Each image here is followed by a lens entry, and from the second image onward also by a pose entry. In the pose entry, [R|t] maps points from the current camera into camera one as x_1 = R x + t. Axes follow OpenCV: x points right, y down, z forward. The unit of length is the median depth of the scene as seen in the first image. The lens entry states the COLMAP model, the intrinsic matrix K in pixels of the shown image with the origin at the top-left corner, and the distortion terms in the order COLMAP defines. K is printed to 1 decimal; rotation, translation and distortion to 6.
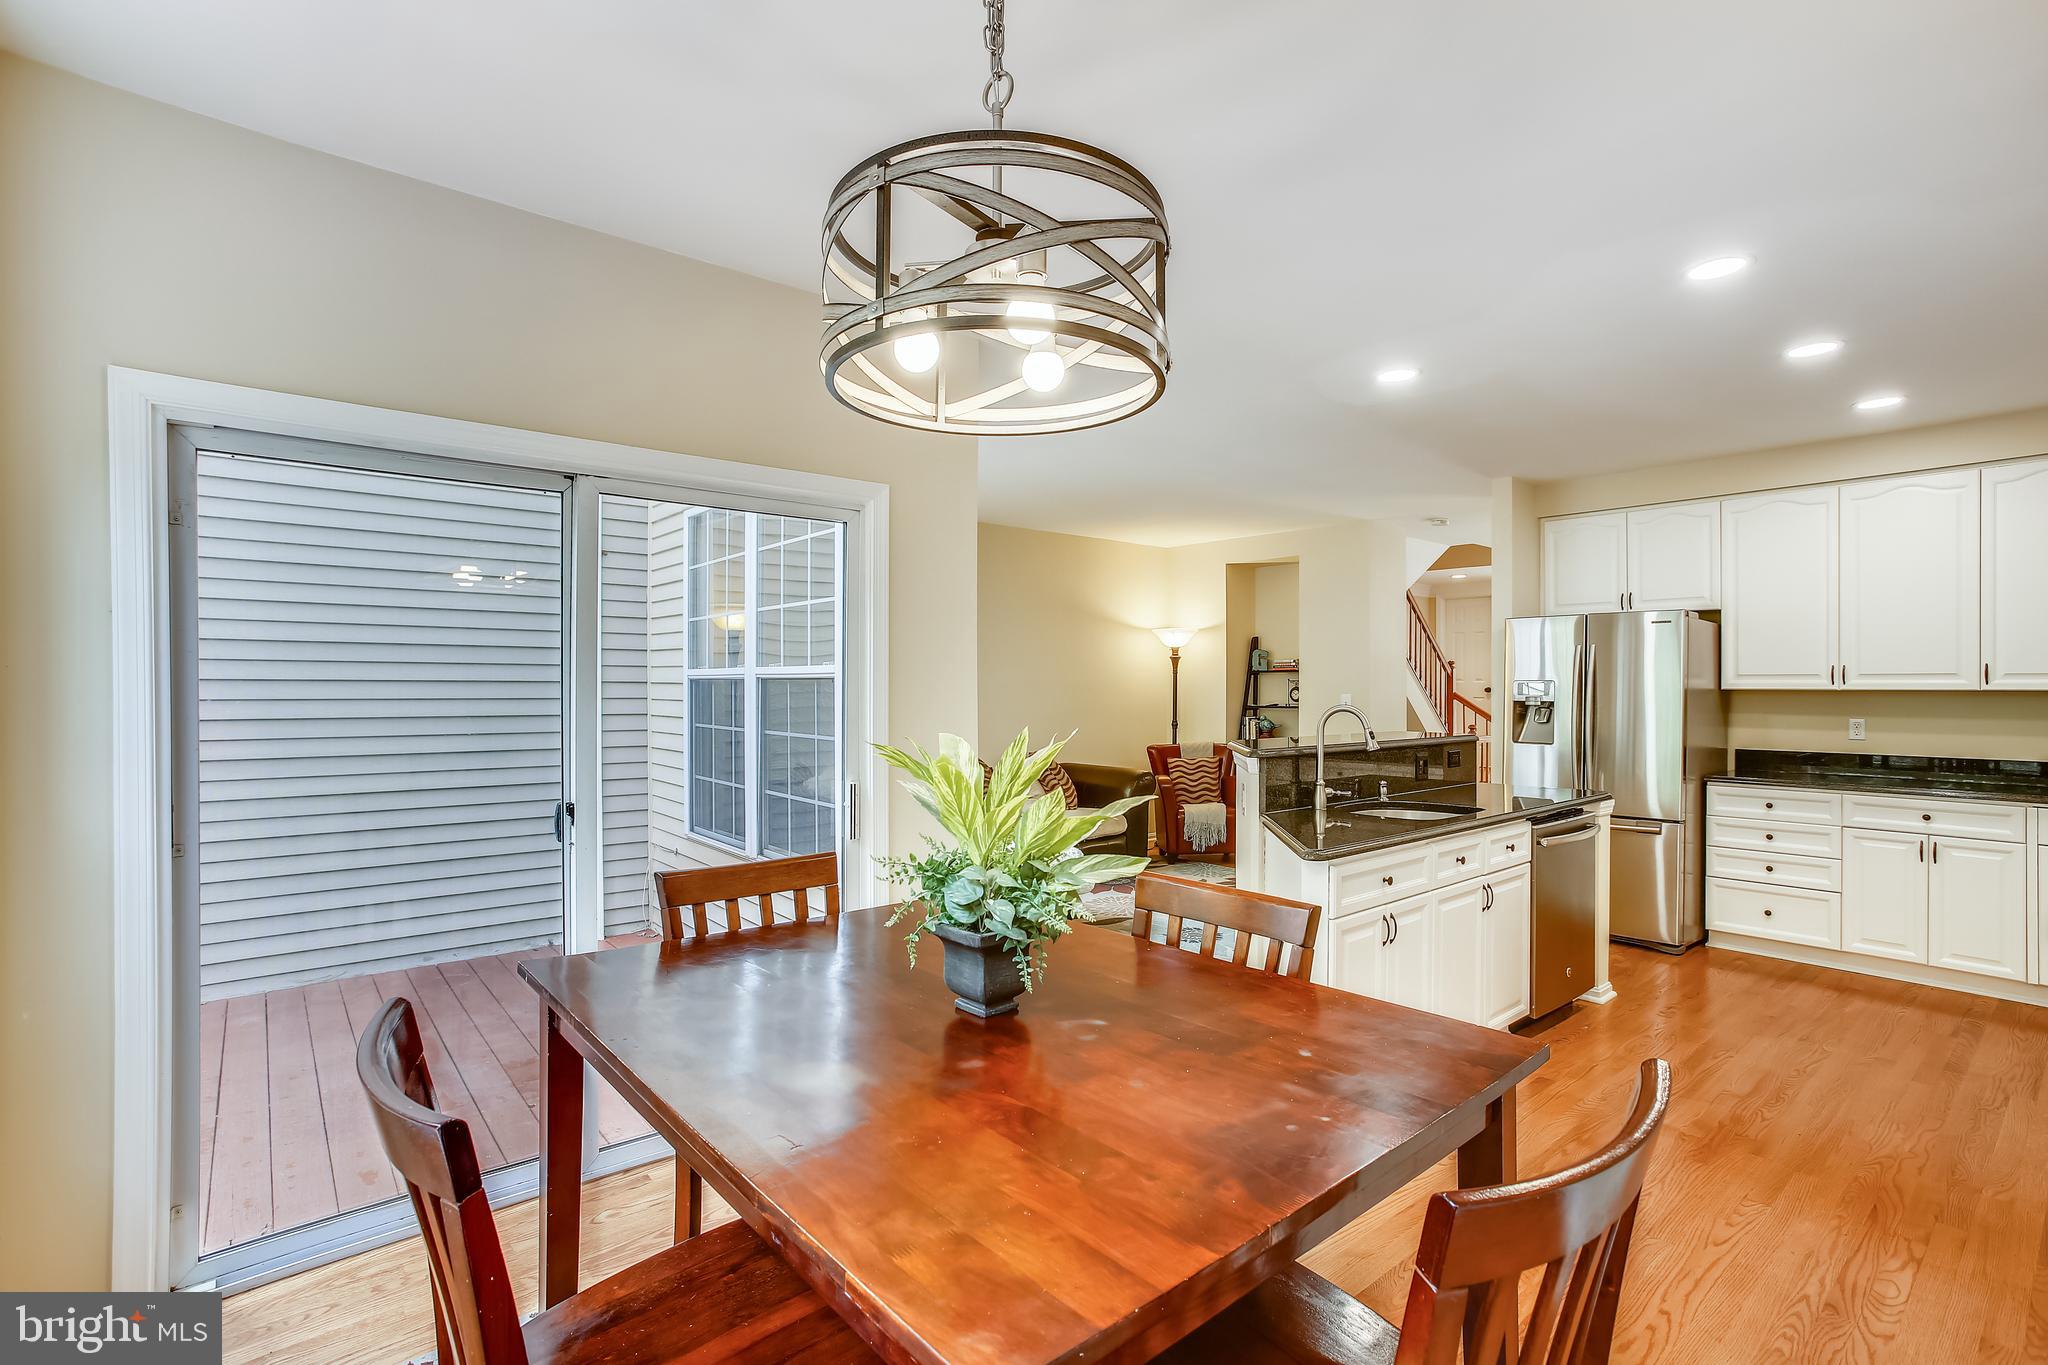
lens RADIAL K [[936.4, 0, 1034.1], [0, 936.4, 679.5], [0, 0, 1]] dist [-0.068698, 0.036442]
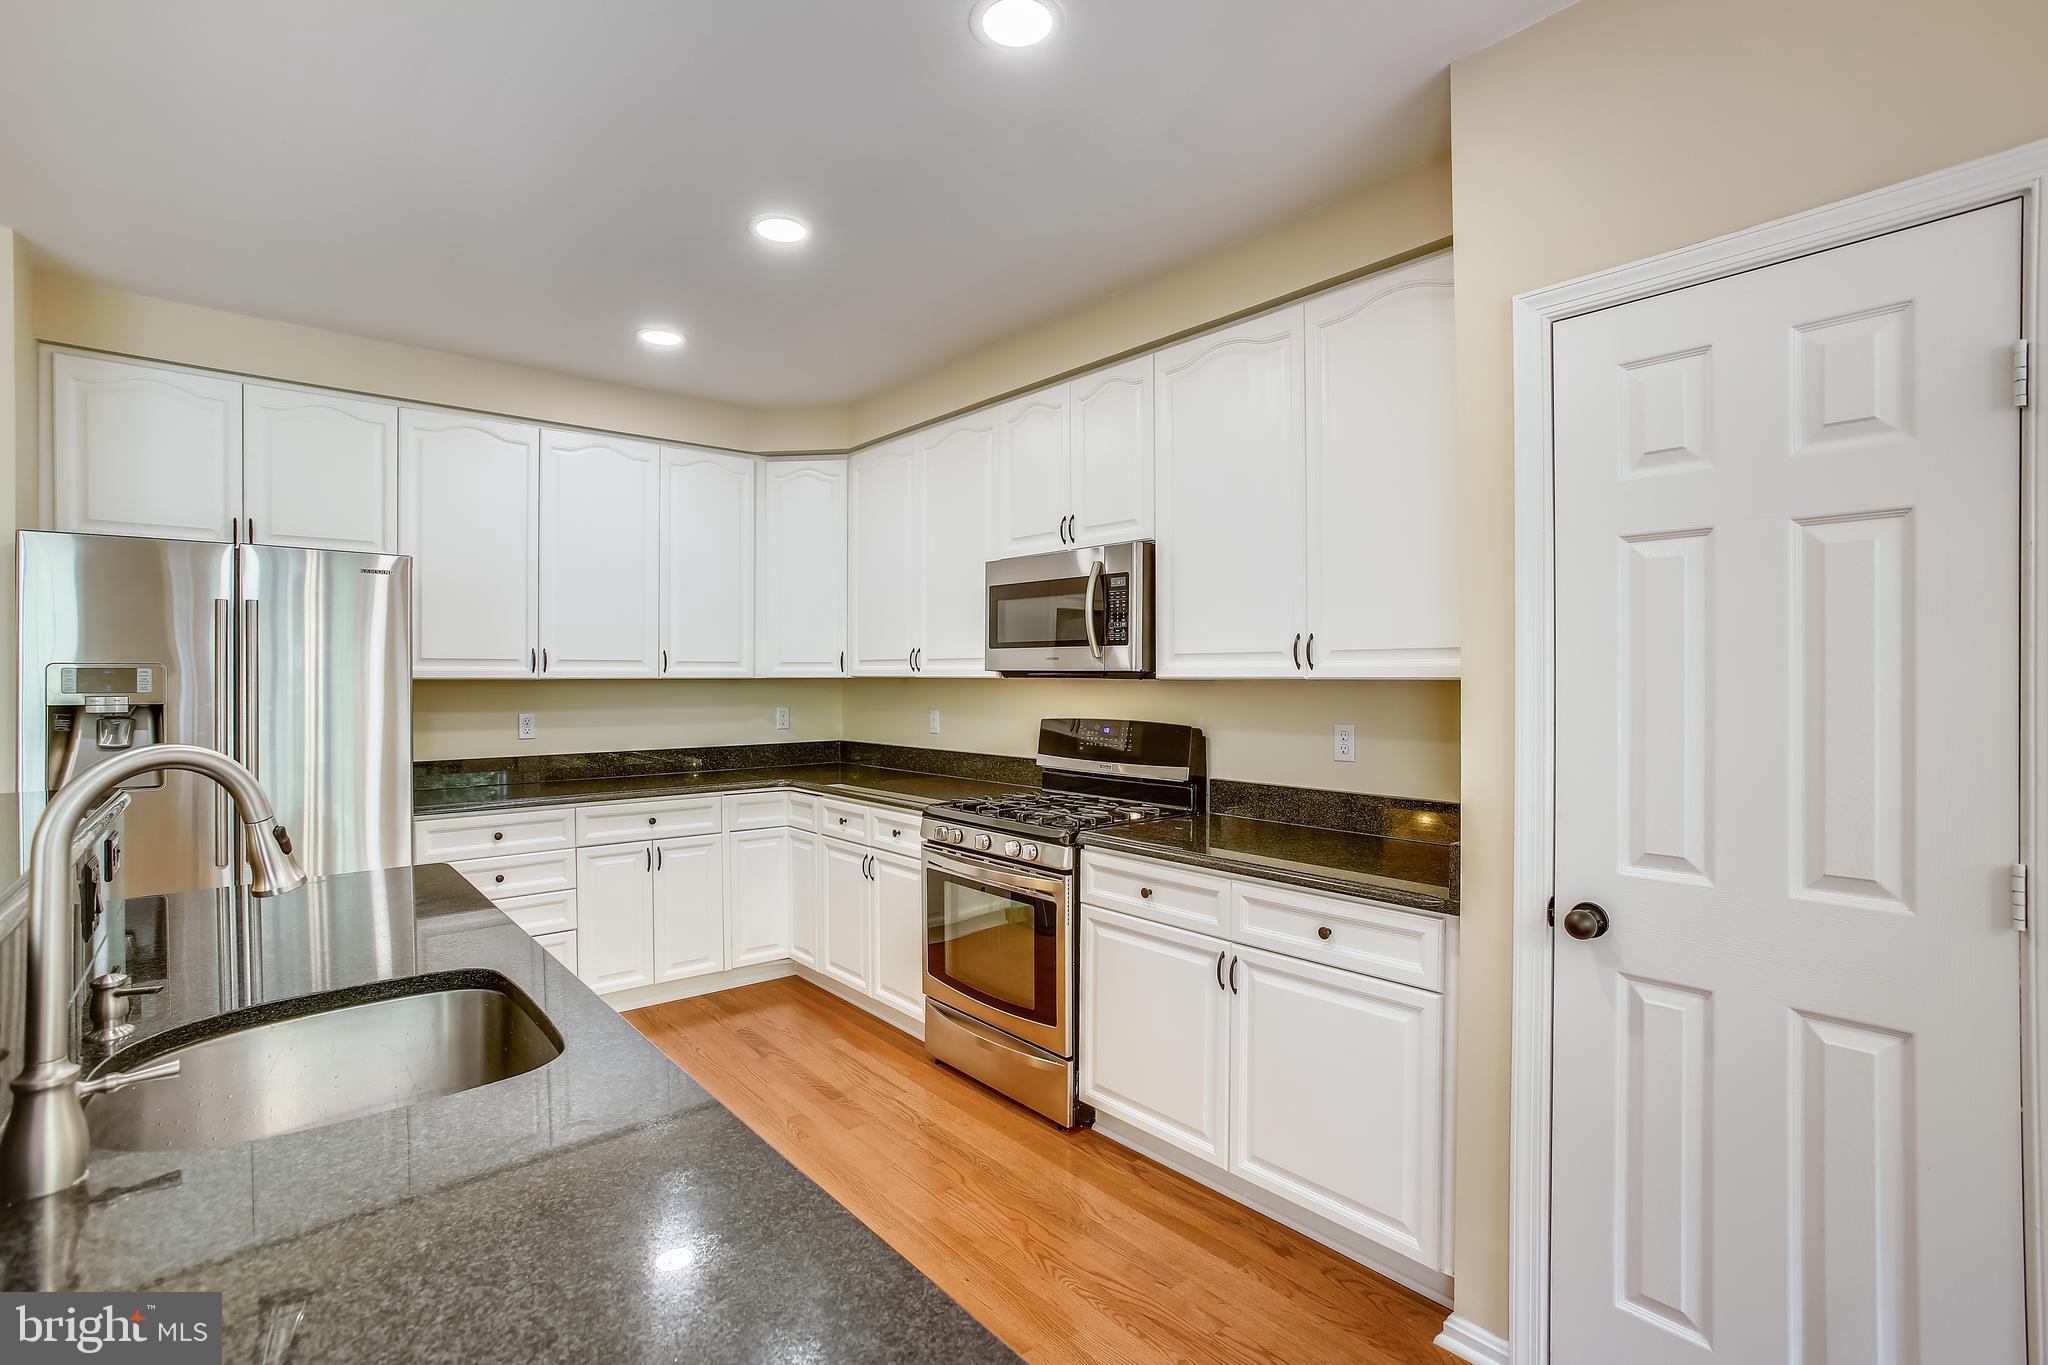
lens RADIAL K [[936.4, 0, 1034.1], [0, 936.4, 679.5], [0, 0, 1]] dist [-0.068698, 0.036442]
pose [[-0.010308, -0.002028, 0.999945, 0.064927], [-0.005493, 0.999983, 0.001971, 0.008314], [-0.999932, -0.005472, -0.010319, 0.594858]]
